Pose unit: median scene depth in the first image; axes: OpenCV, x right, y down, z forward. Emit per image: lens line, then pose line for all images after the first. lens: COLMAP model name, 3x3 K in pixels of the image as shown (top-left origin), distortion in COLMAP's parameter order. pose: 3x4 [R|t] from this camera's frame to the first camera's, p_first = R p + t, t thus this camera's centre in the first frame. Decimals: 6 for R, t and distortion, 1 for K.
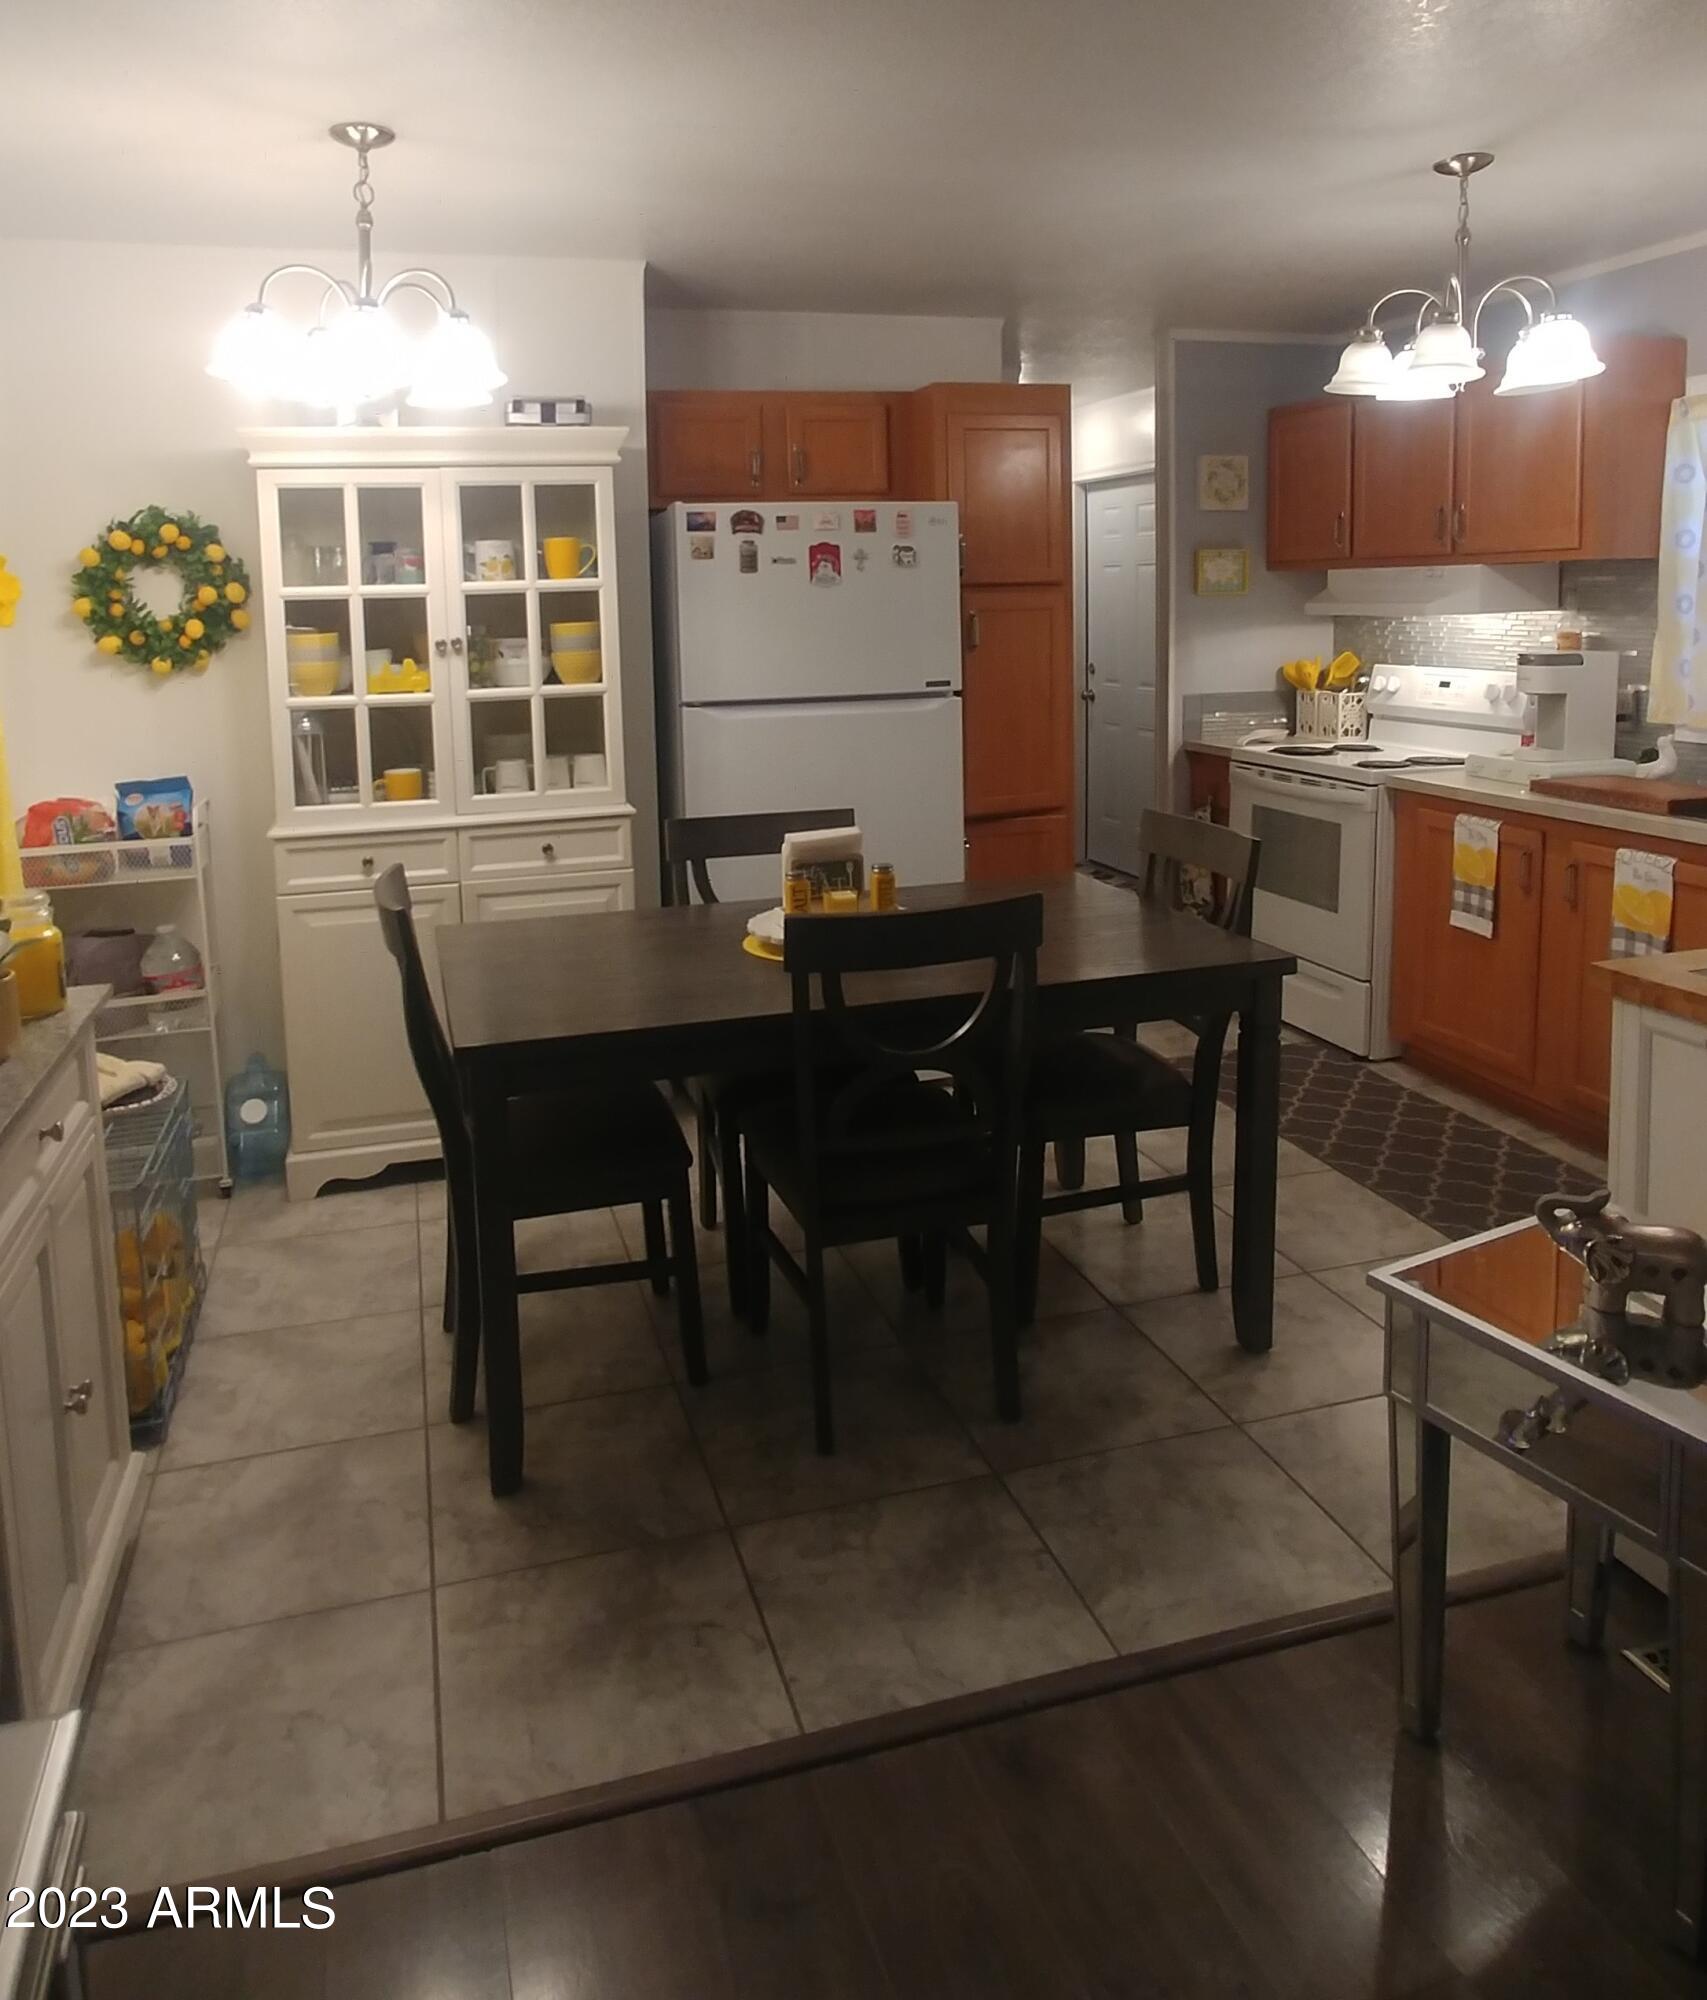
lens RADIAL K [[1440.6, 0, 795.6], [0, 1440.6, 721.1], [0, 0, 1]] dist [-0.075008, 0.045563]
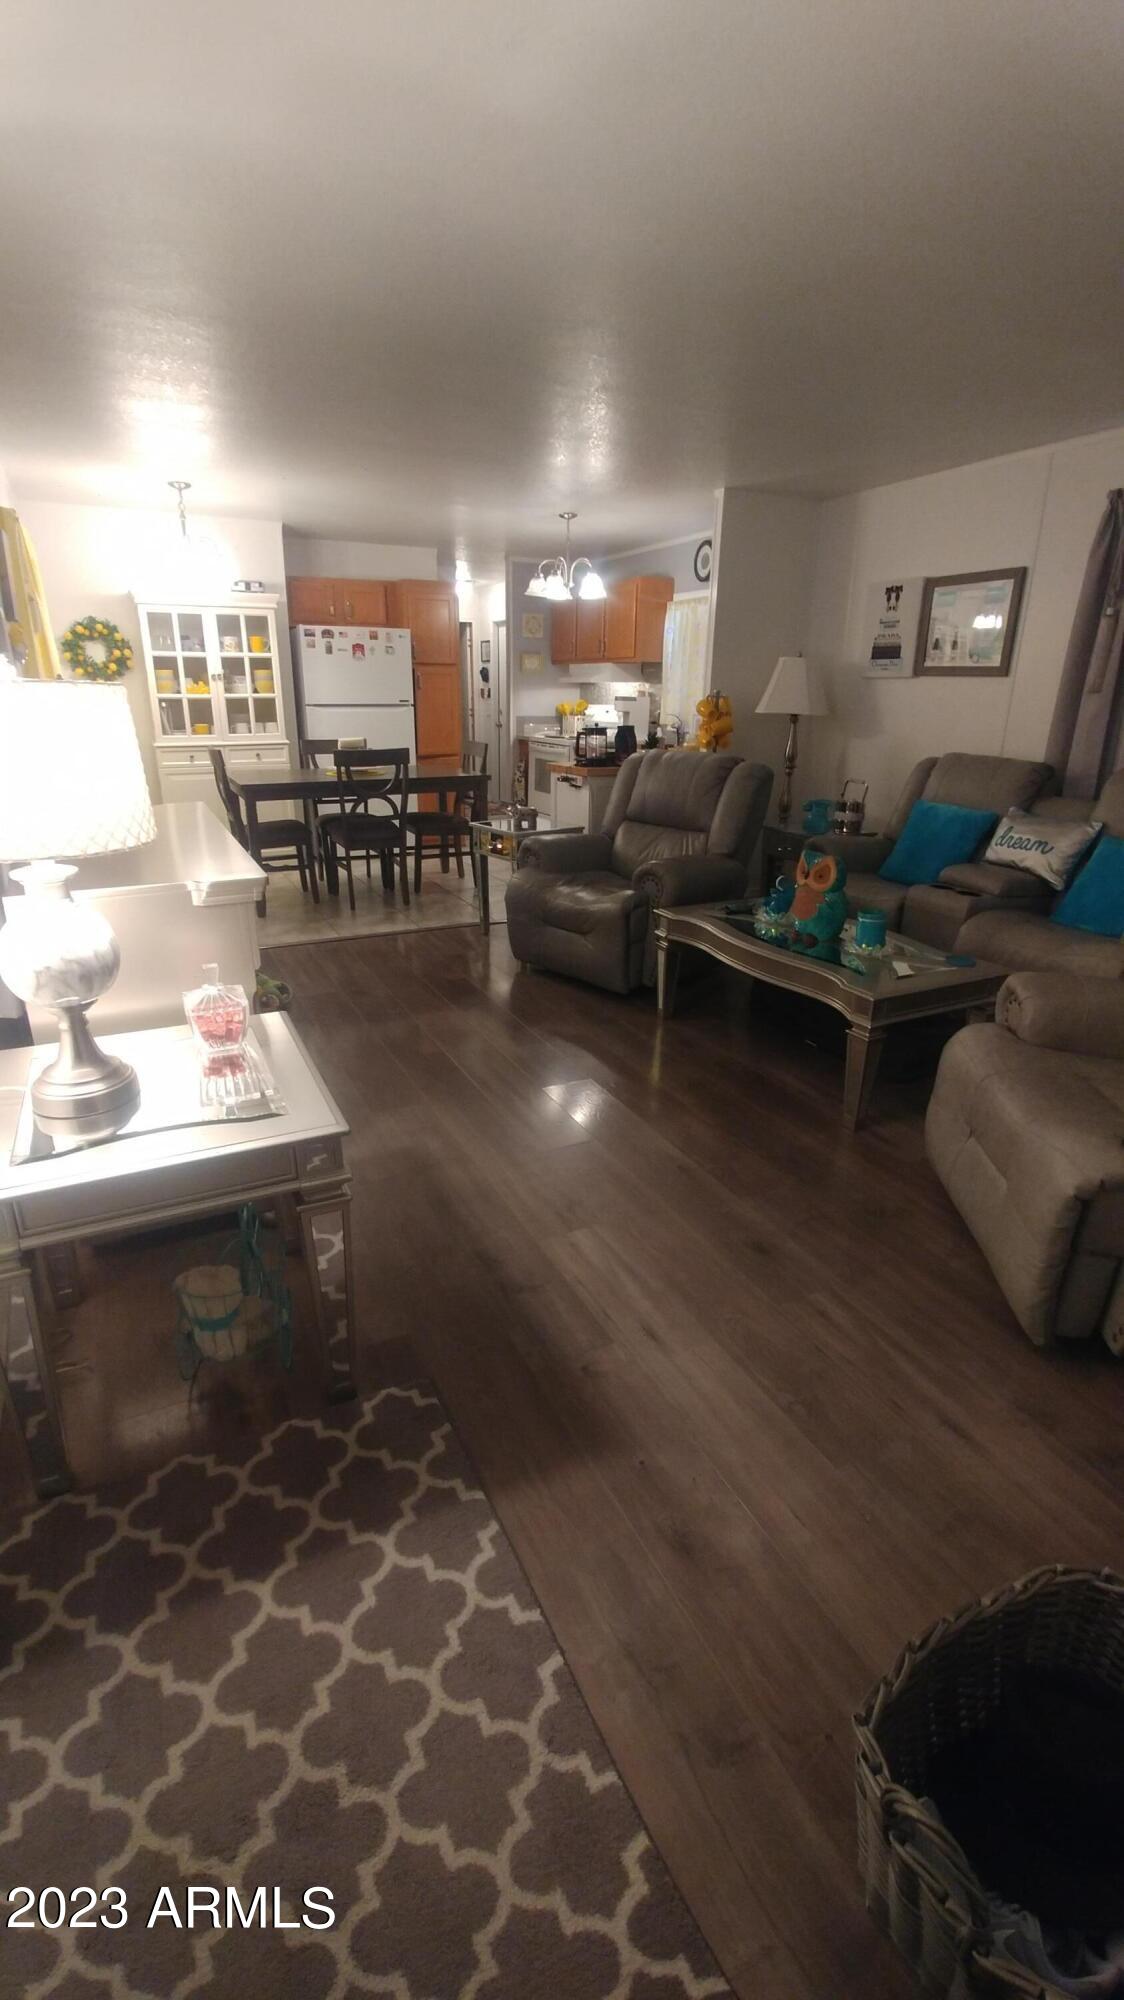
lens RADIAL K [[883.0, 0, 566.7], [0, 883.0, 1006.8], [0, 0, 1]] dist [-0.058012, 0.047487]
pose [[0.981912, -0.027373, 0.187349, 0.084738], [-0.021647, 0.966776, 0.254708, 0.115442], [-0.188096, -0.254157, 0.948696, -0.843336]]
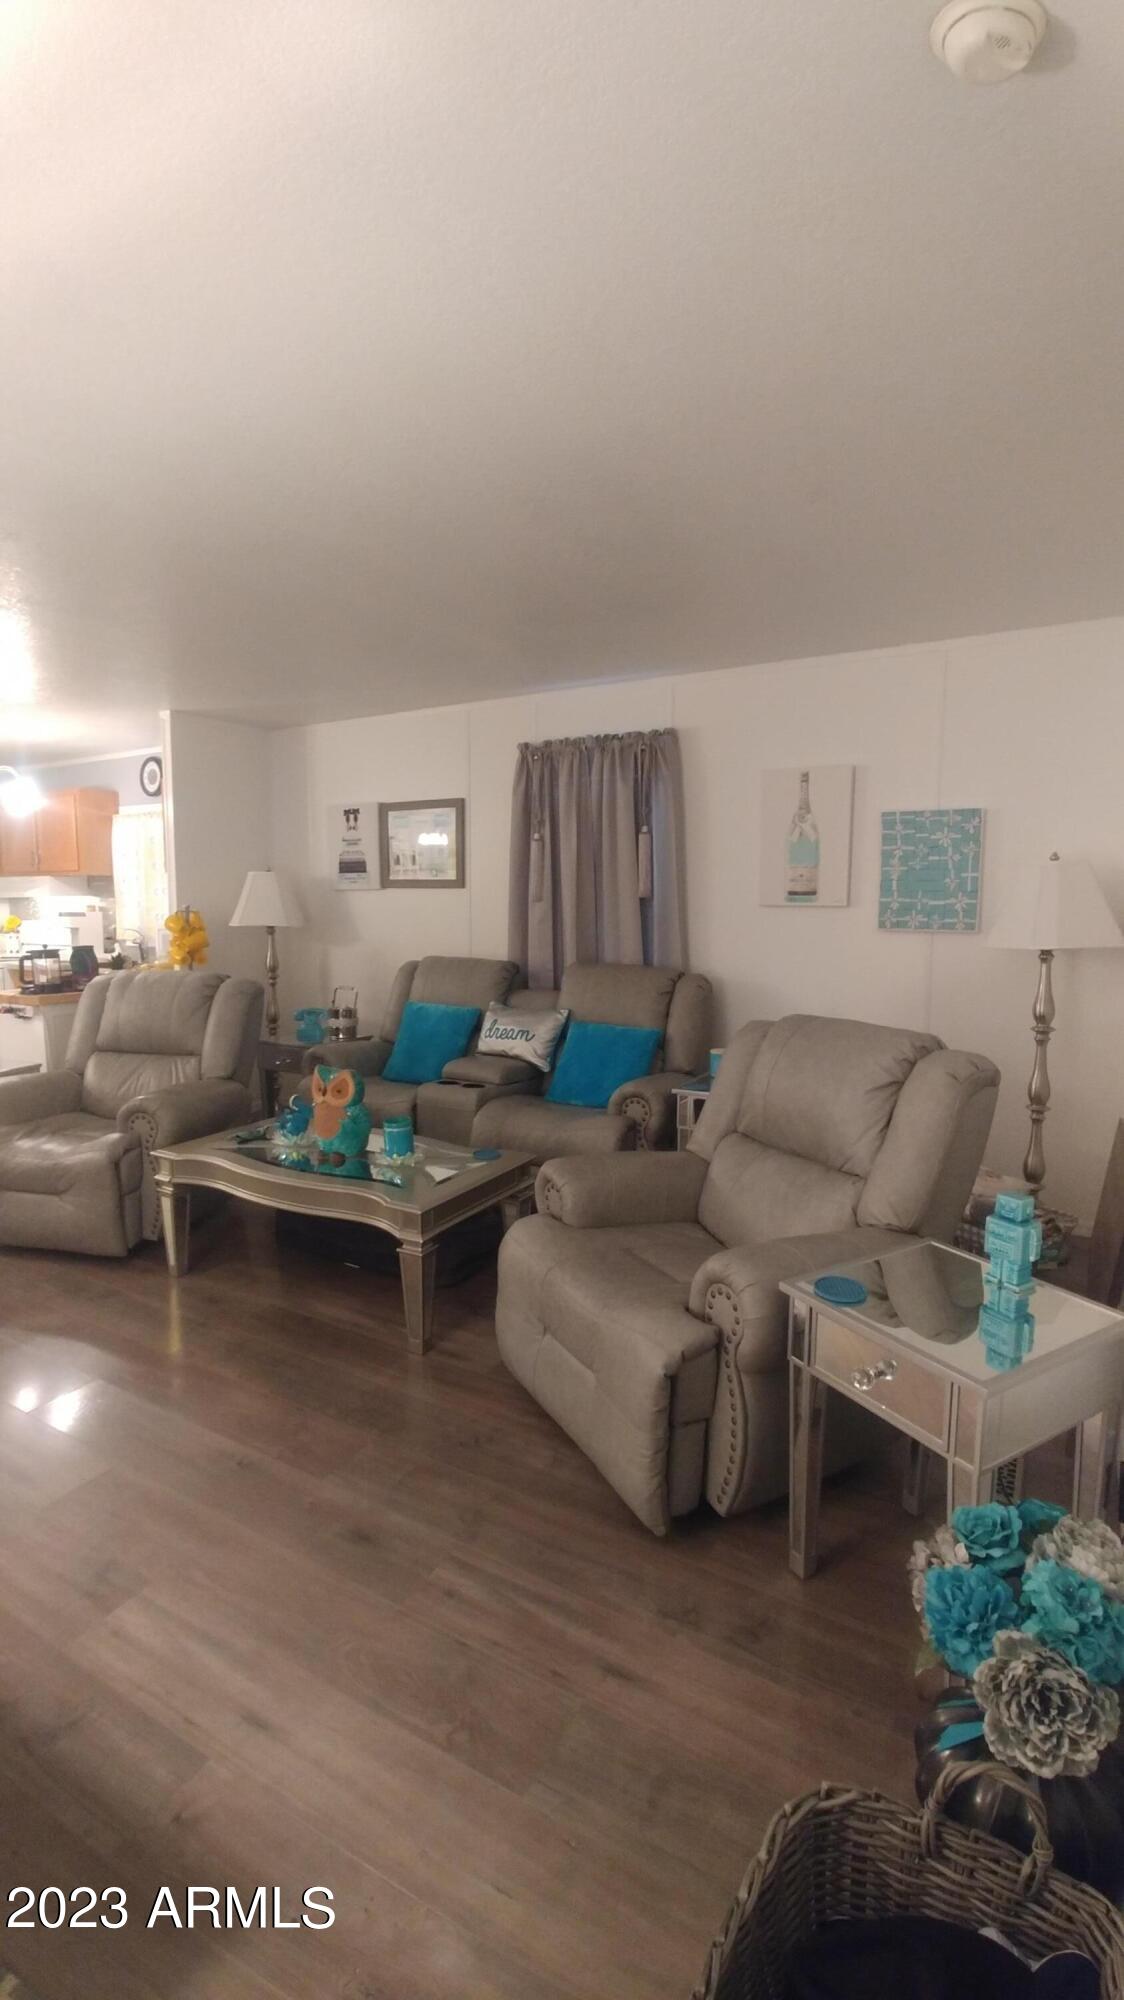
lens RADIAL K [[875.6, 0, 572.3], [0, 875.6, 1003.9], [0, 0, 1]] dist [-0.028336, 0.000738]
pose [[0.707591, -0.057786, 0.704255, 0.072778], [0.041960, 0.998328, 0.039757, 0.099769], [-0.705375, 0.001419, 0.708833, -0.785035]]
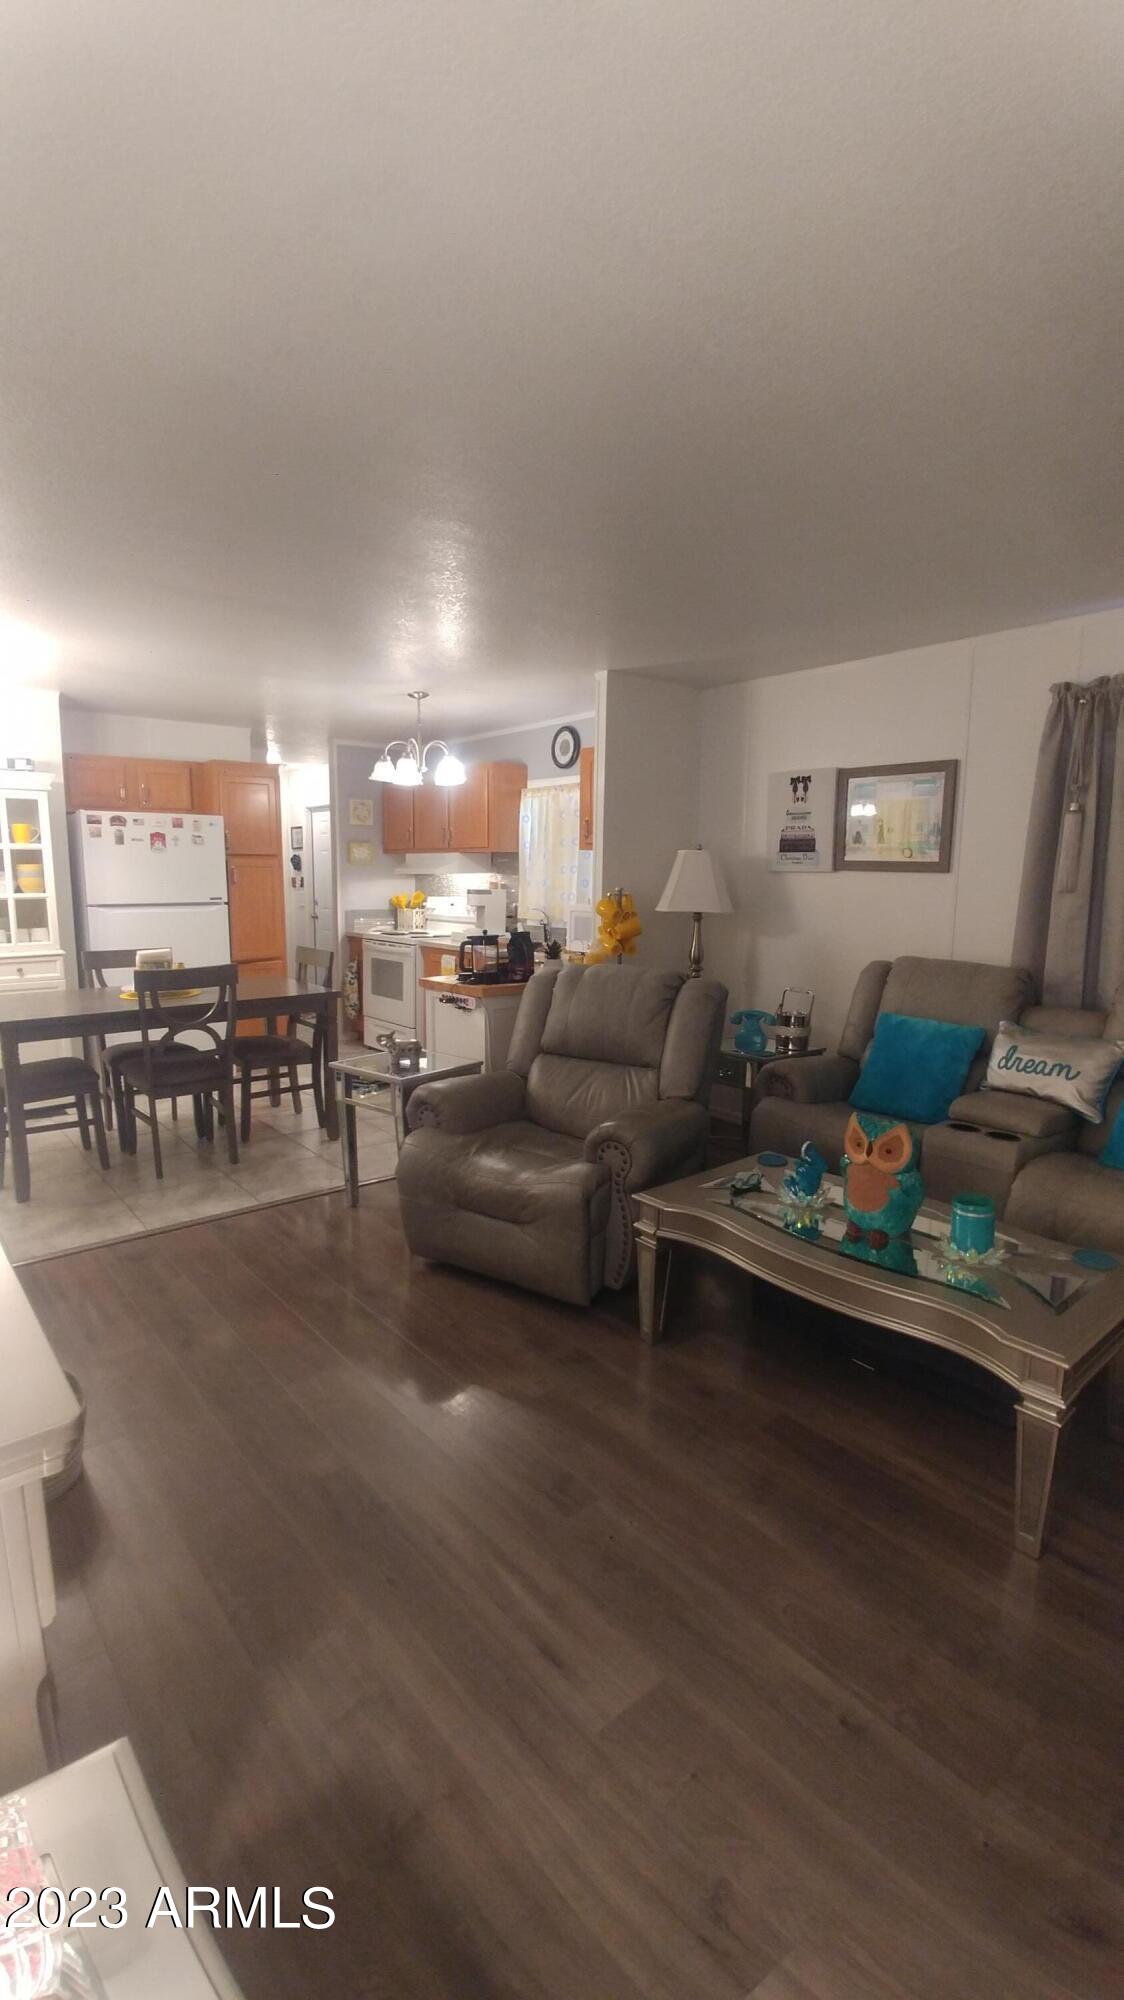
lens RADIAL K [[883.0, 0, 566.7], [0, 883.0, 1006.8], [0, 0, 1]] dist [-0.058012, 0.047487]
pose [[0.910394, -0.031169, 0.412567, 0.033359], [0.004855, 0.997894, 0.064679, 0.062884], [-0.413714, -0.056880, 0.908628, -0.515972]]
